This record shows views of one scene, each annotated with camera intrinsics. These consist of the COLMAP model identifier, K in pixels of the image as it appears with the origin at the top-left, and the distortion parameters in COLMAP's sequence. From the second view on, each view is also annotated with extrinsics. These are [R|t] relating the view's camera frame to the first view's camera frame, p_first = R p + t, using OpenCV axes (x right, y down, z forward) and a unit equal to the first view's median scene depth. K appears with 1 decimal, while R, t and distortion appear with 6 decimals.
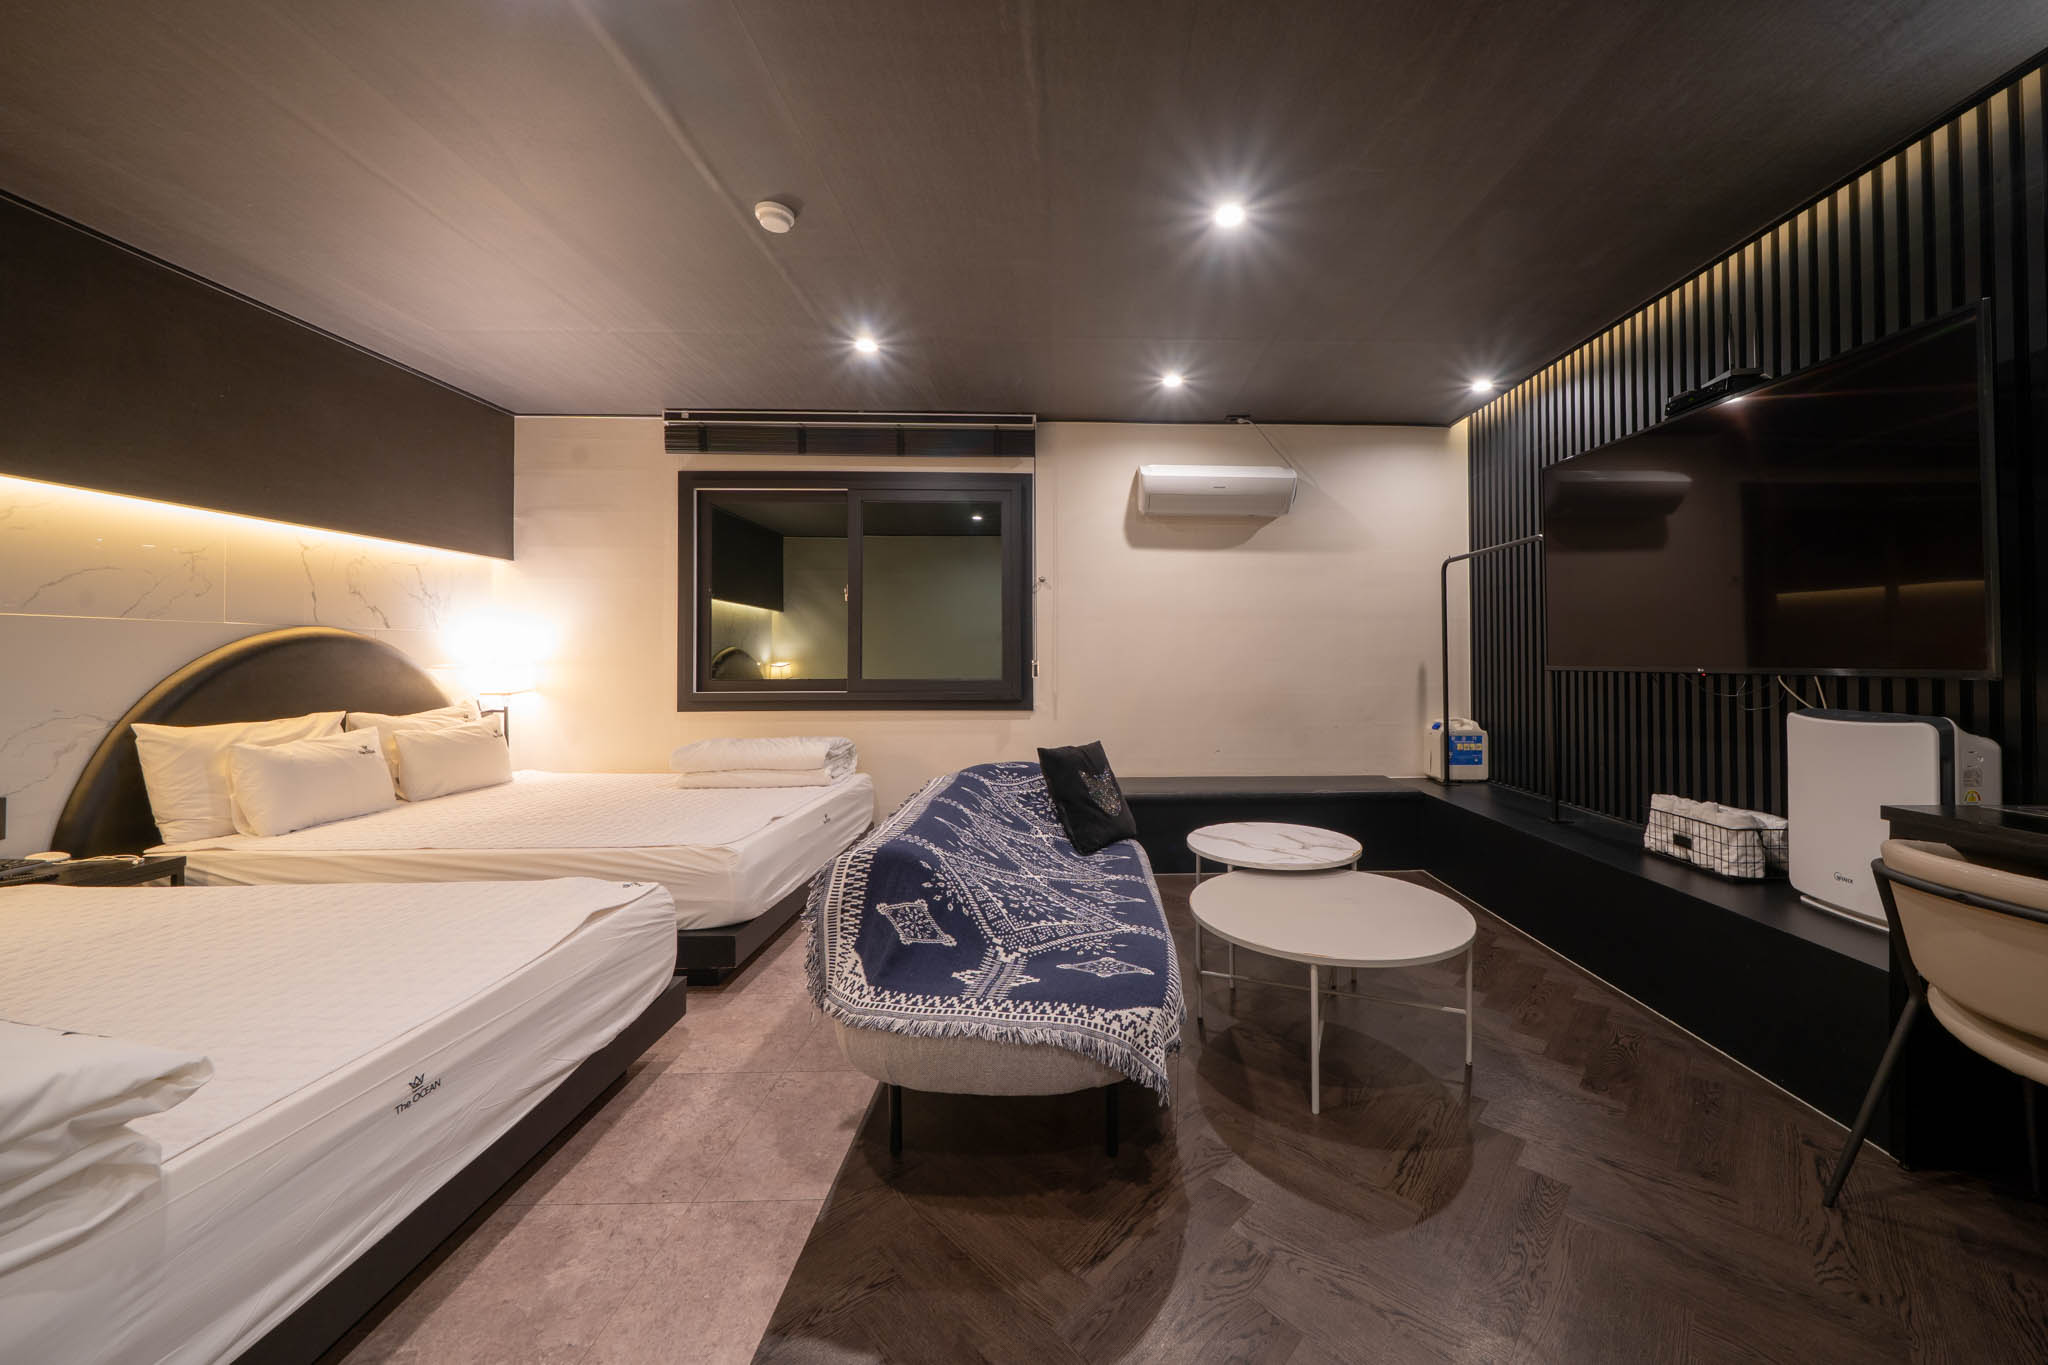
lens RADIAL K [[684.3, 0, 1021.6], [0, 684.3, 648.4], [0, 0, 1]] dist [0.000081, 0.000006]
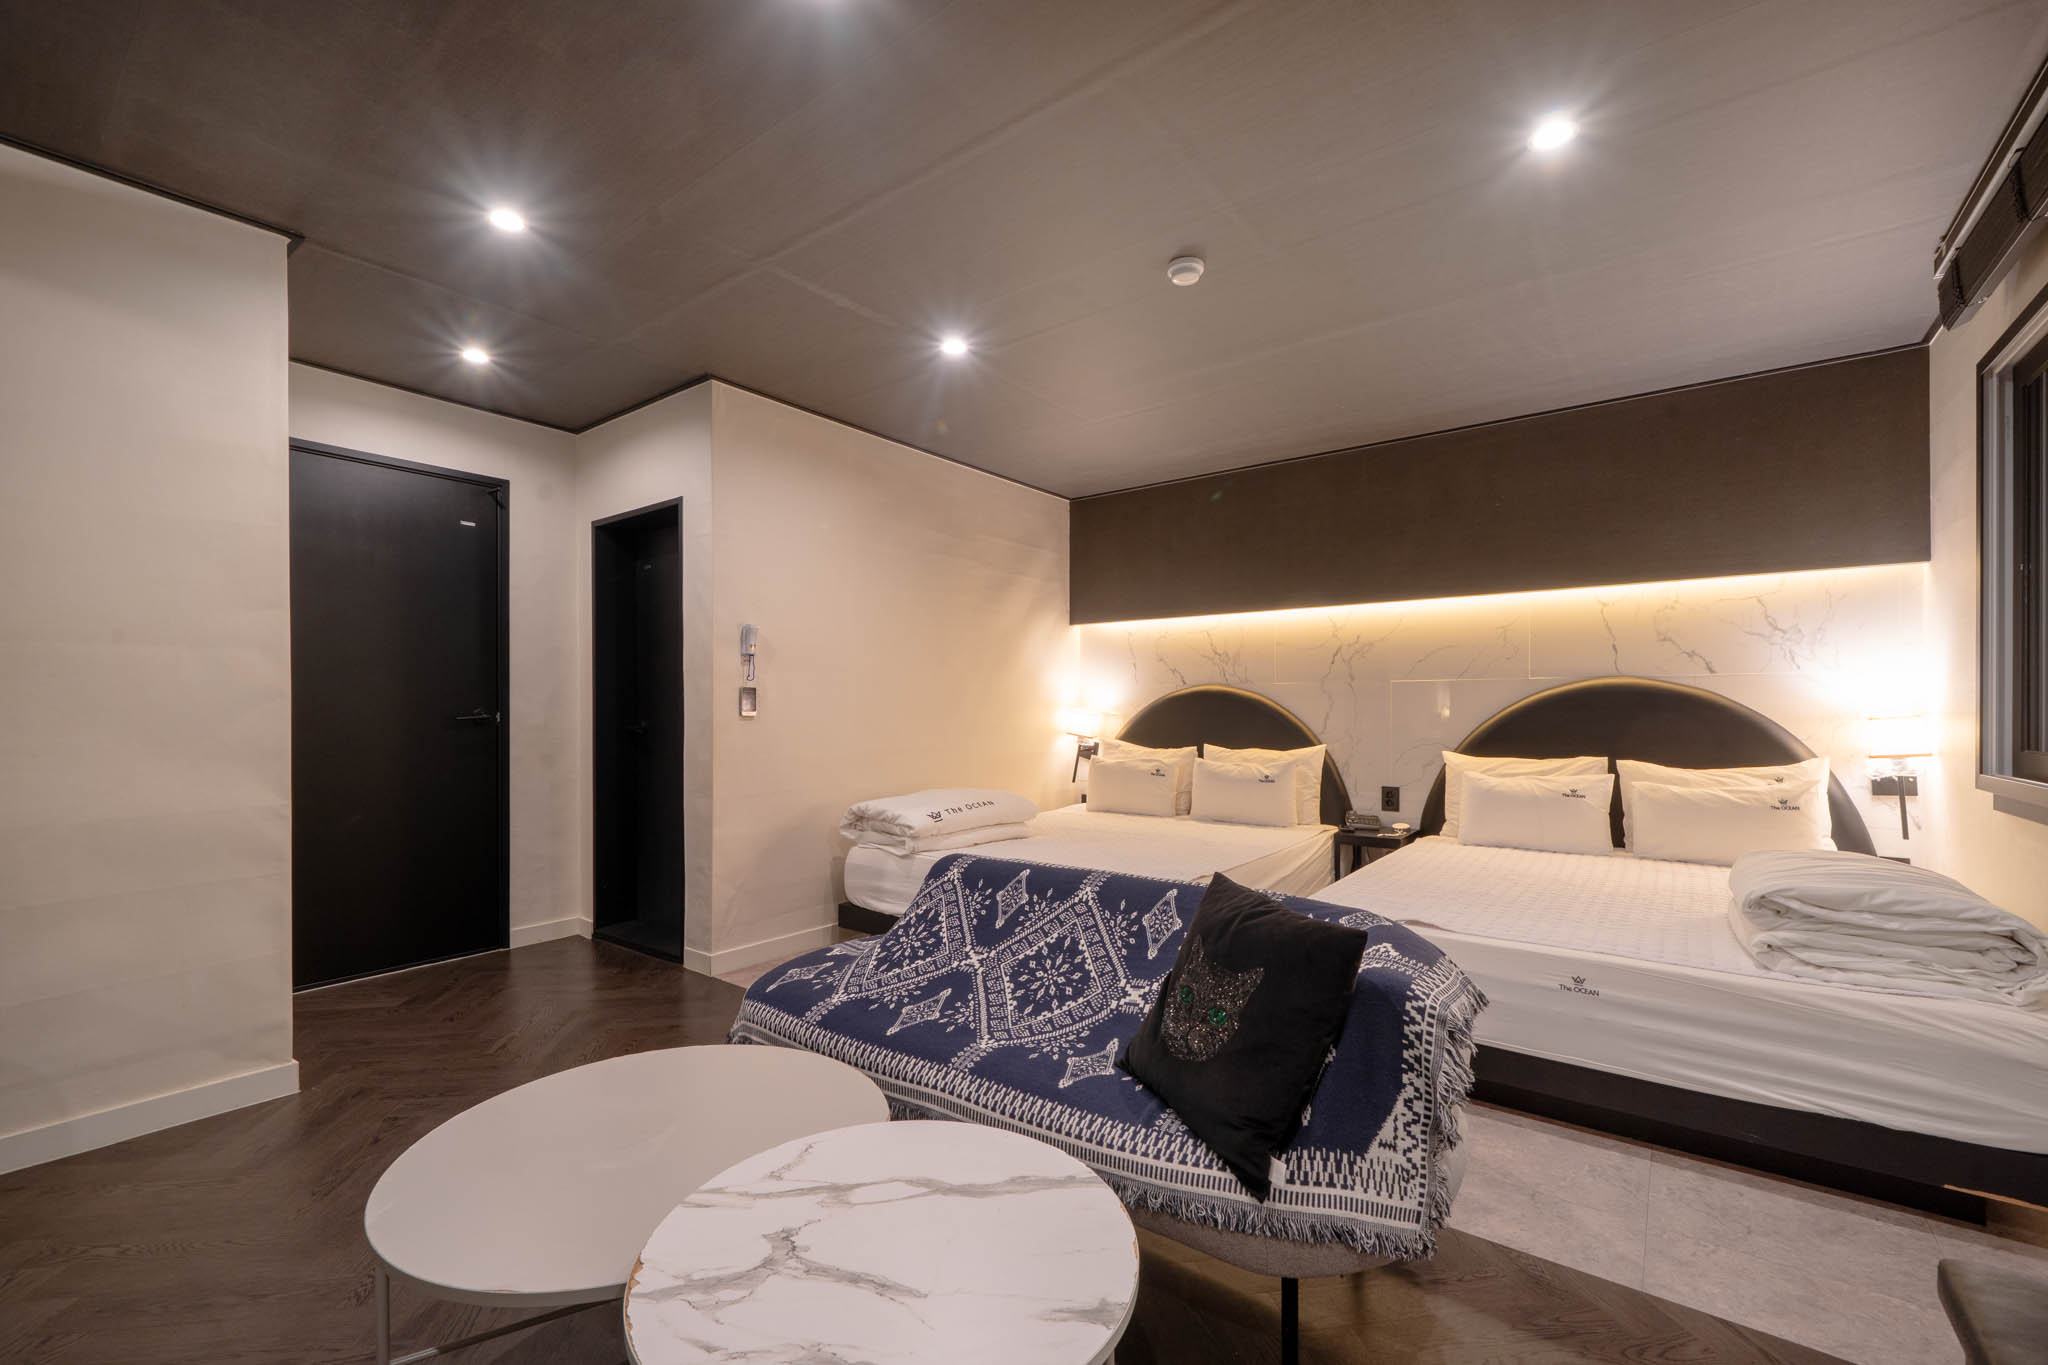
lens RADIAL K [[847.3, 0, 1022.9], [0, 847.3, 711.0], [0, 0, 1]] dist [0.000040, -0.000008]
pose [[-0.539854, 0.005091, -0.841743, 0.701774], [0.012326, 0.999922, -0.001858, 0.014535], [0.841668, -0.011379, -0.539875, 1.148006]]
